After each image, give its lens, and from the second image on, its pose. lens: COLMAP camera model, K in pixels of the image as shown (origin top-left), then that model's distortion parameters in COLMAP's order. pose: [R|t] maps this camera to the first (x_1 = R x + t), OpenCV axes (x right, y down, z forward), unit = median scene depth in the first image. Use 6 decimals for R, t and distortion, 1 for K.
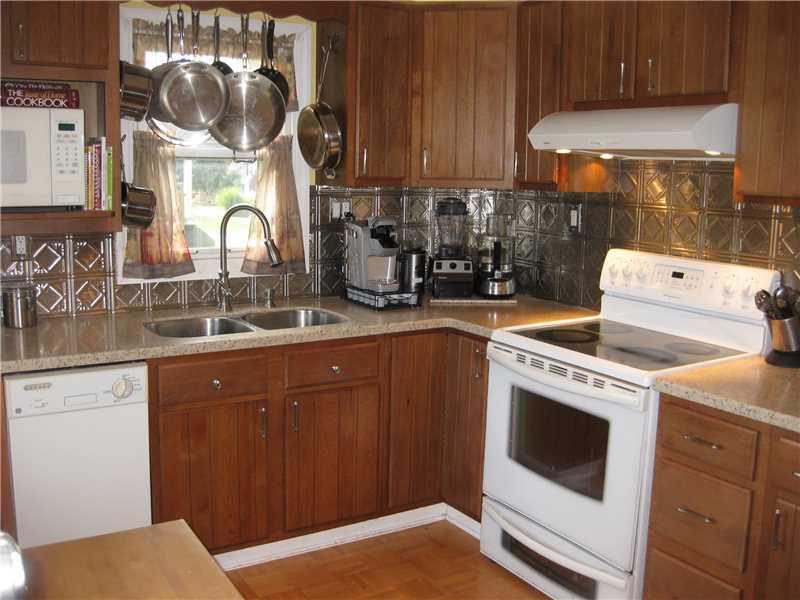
lens RADIAL K [[832.9, 0, 399.1], [0, 832.9, 298.0], [0, 0, 1]] dist [-0.087270, 0.000000]
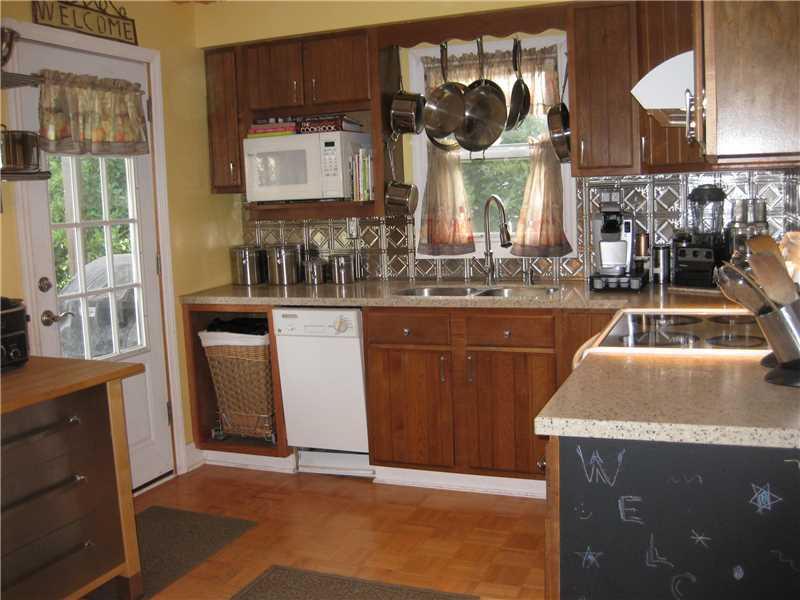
lens RADIAL K [[832.9, 0, 398.4], [0, 832.9, 298.6], [0, 0, 1]] dist [-0.087270, 0.000000]
pose [[0.600537, 0.059324, -0.797393, 0.738508], [-0.075506, 0.996995, 0.017309, 0.027225], [0.796024, 0.049814, 0.603212, 0.180249]]
